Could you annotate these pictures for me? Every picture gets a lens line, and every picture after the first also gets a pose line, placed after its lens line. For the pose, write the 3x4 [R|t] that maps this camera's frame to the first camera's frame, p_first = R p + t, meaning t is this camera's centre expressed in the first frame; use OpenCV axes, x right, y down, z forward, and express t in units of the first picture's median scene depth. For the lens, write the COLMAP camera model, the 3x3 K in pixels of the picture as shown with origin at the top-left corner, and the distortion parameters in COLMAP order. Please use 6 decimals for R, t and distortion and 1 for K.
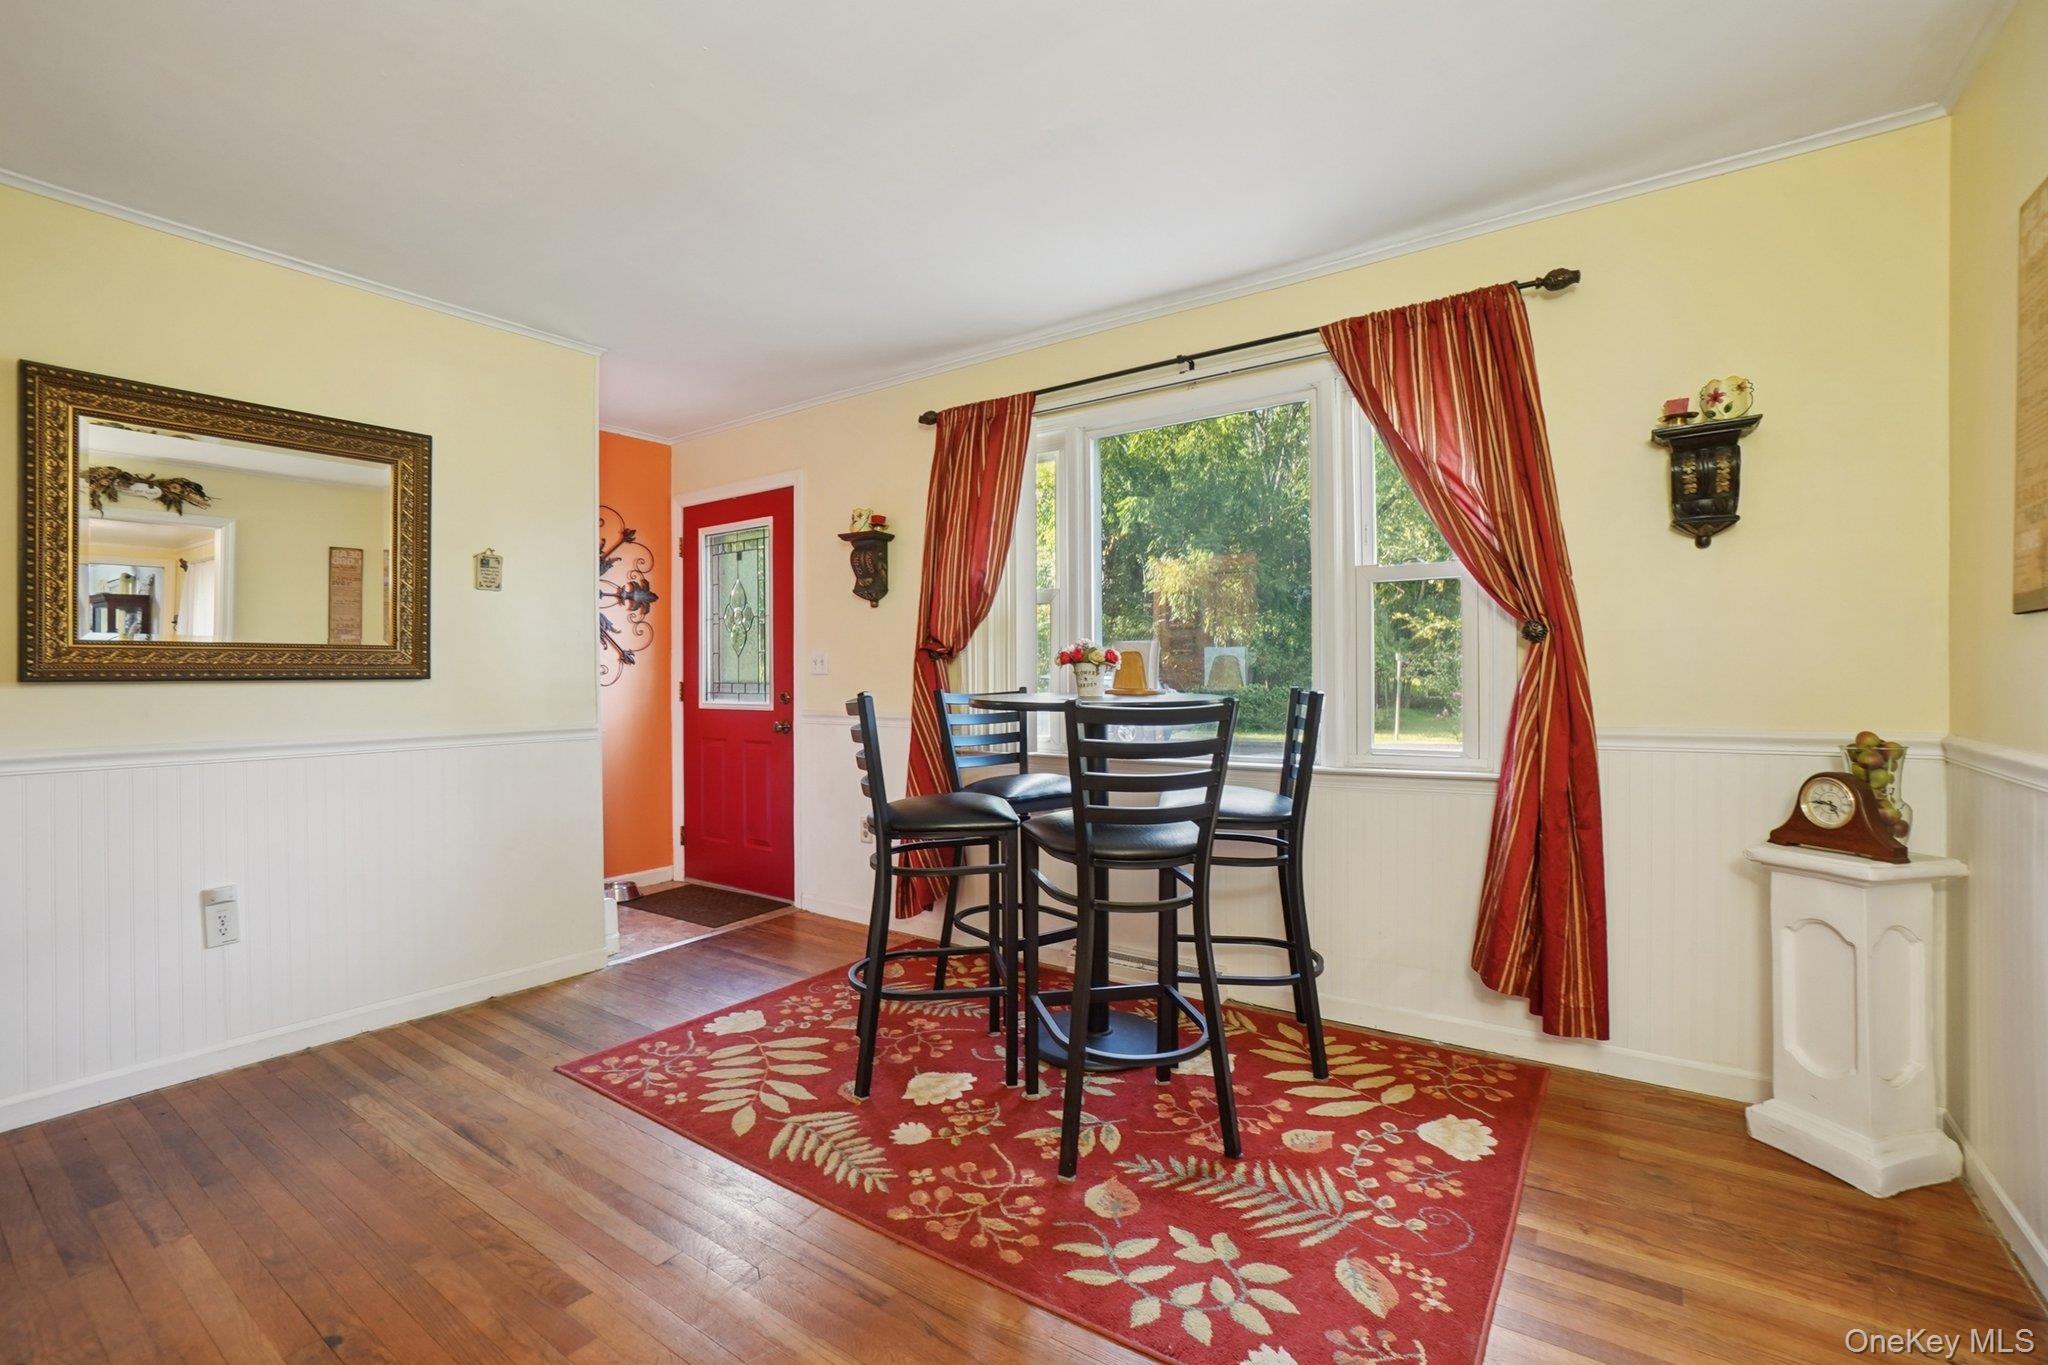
lens RADIAL K [[916.1, 0, 1013.3], [0, 916.1, 673.1], [0, 0, 1]] dist [-0.043412, 0.000859]
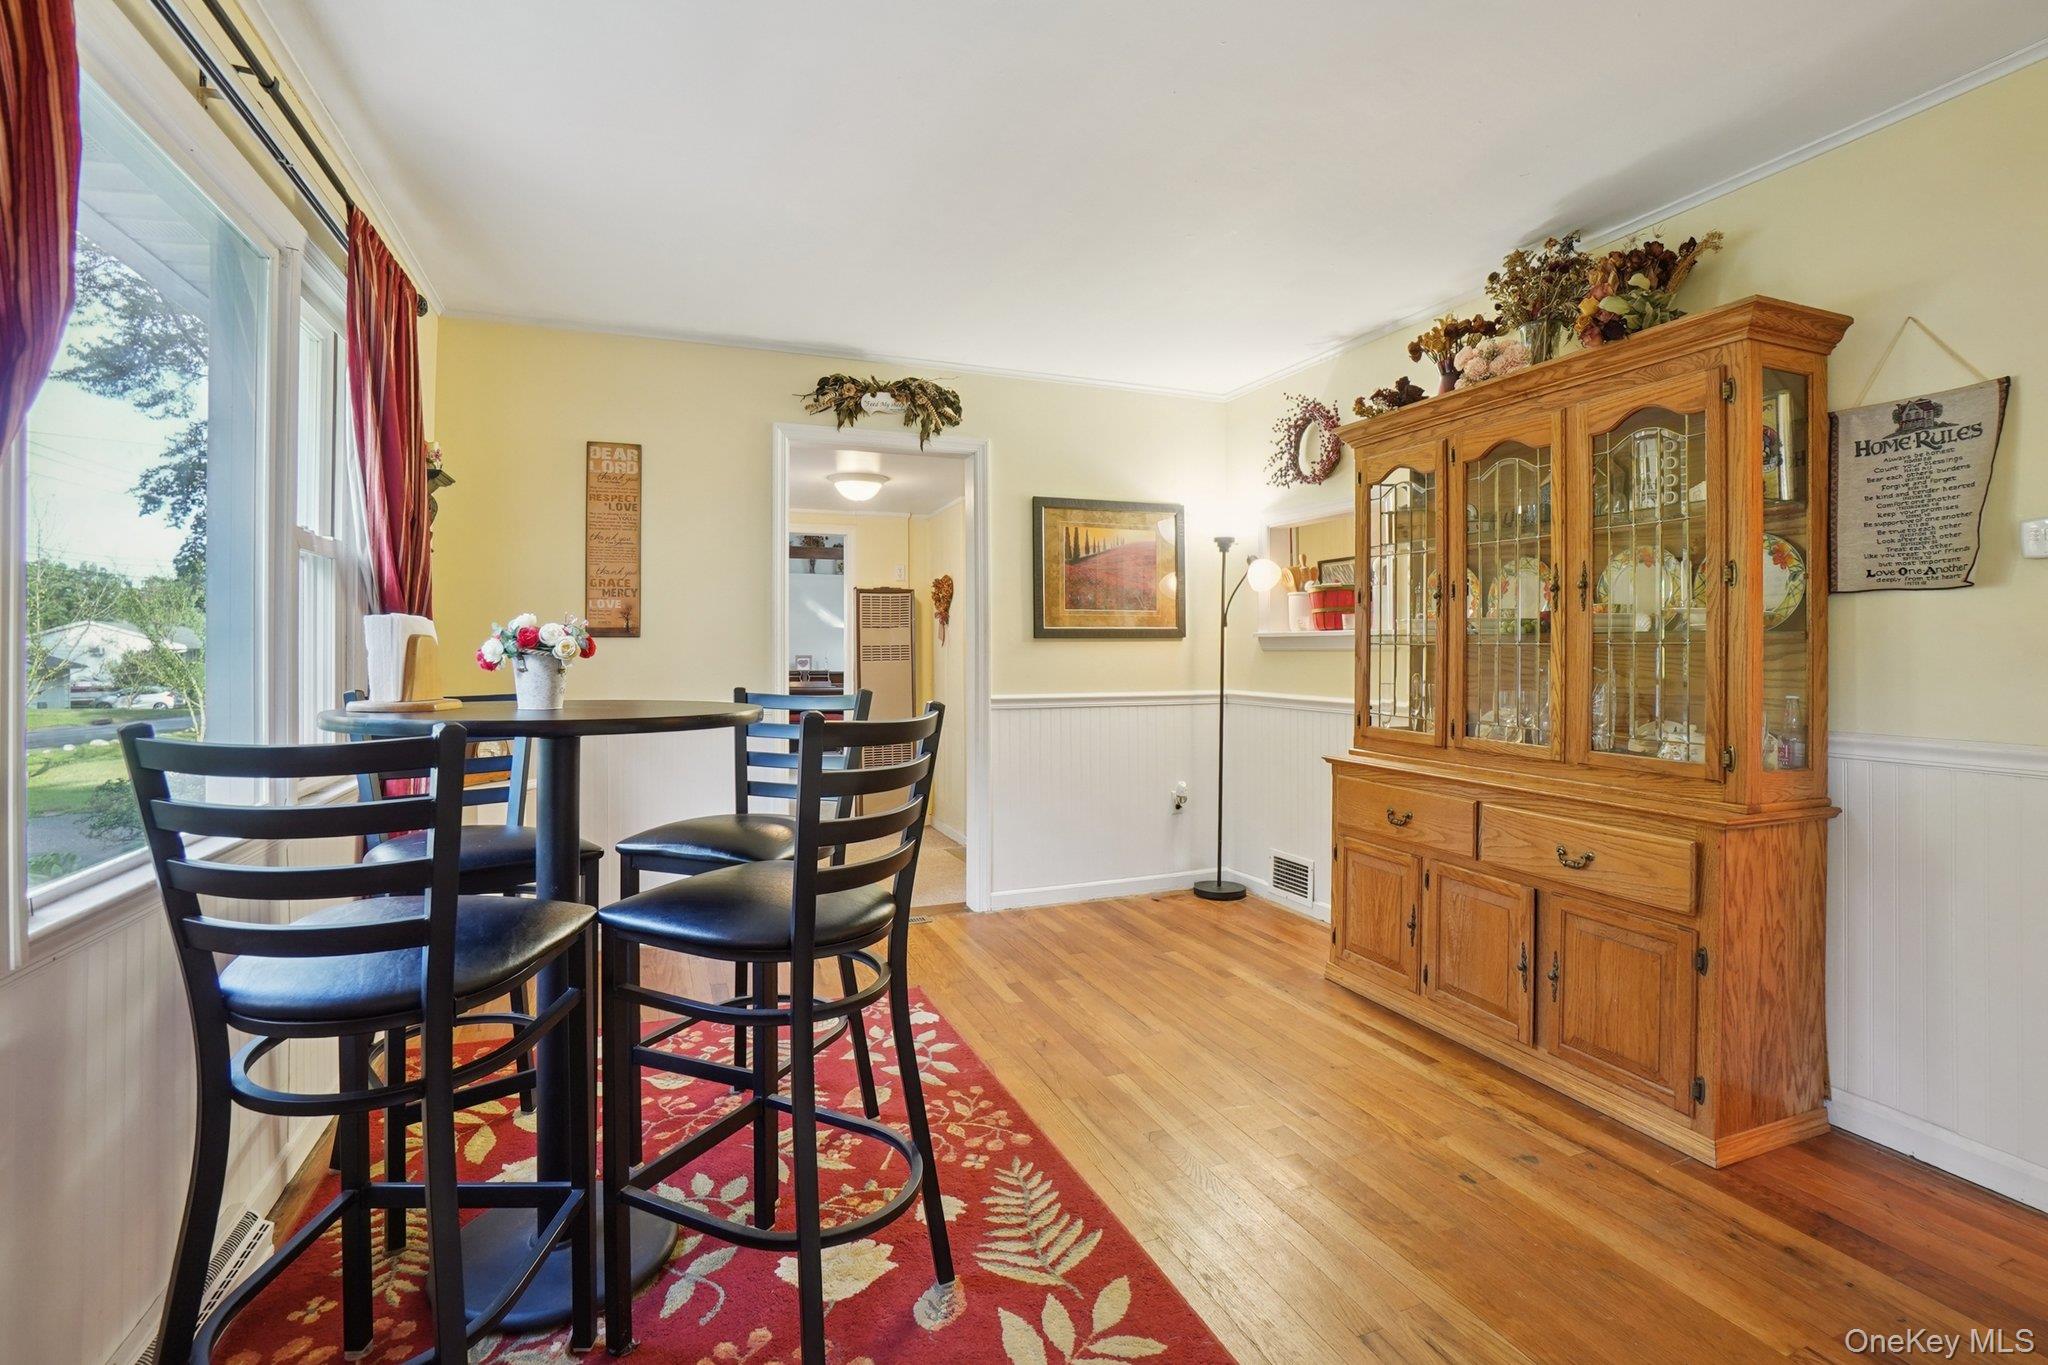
lens RADIAL K [[911.3, 0, 985.2], [0, 911.3, 647.6], [0, 0, 1]] dist [-0.048358, 0.000269]
pose [[-0.820698, 0.011266, 0.571251, -0.533708], [0.006424, 0.999924, -0.010490, -0.008560], [-0.571326, -0.004939, -0.820708, 1.405236]]
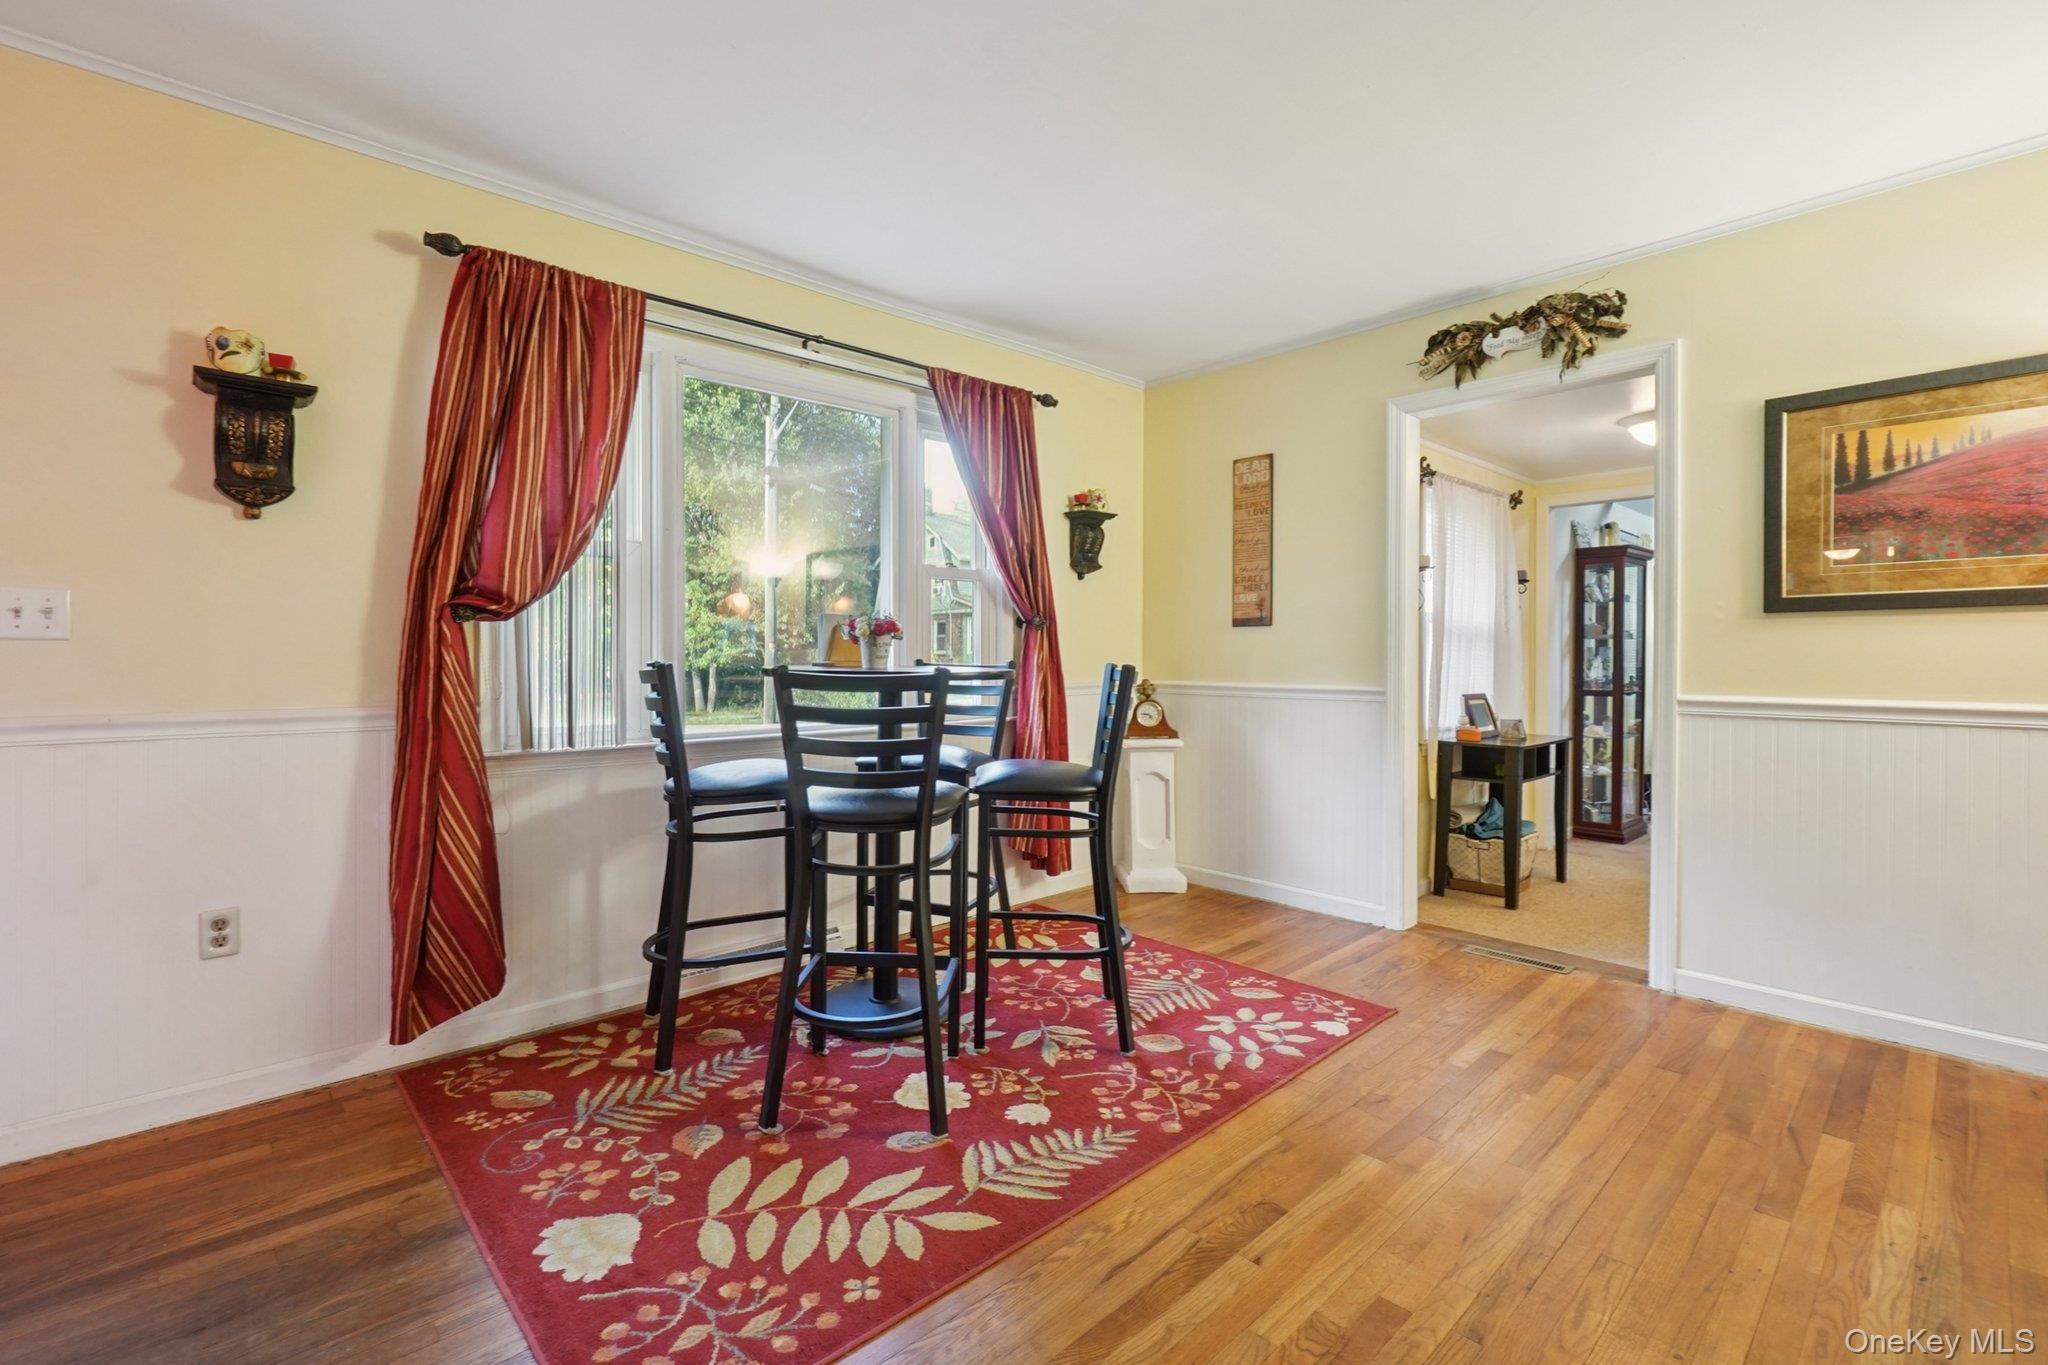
lens RADIAL K [[880.8, 0, 1014.6], [0, 880.8, 659.2], [0, 0, 1]] dist [-0.009958, 0.000463]
pose [[0.208310, -0.000812, 0.978062, -0.878228], [-0.003313, 0.999993, 0.001536, 0.014415], [-0.978057, -0.003560, 0.208306, 0.691150]]
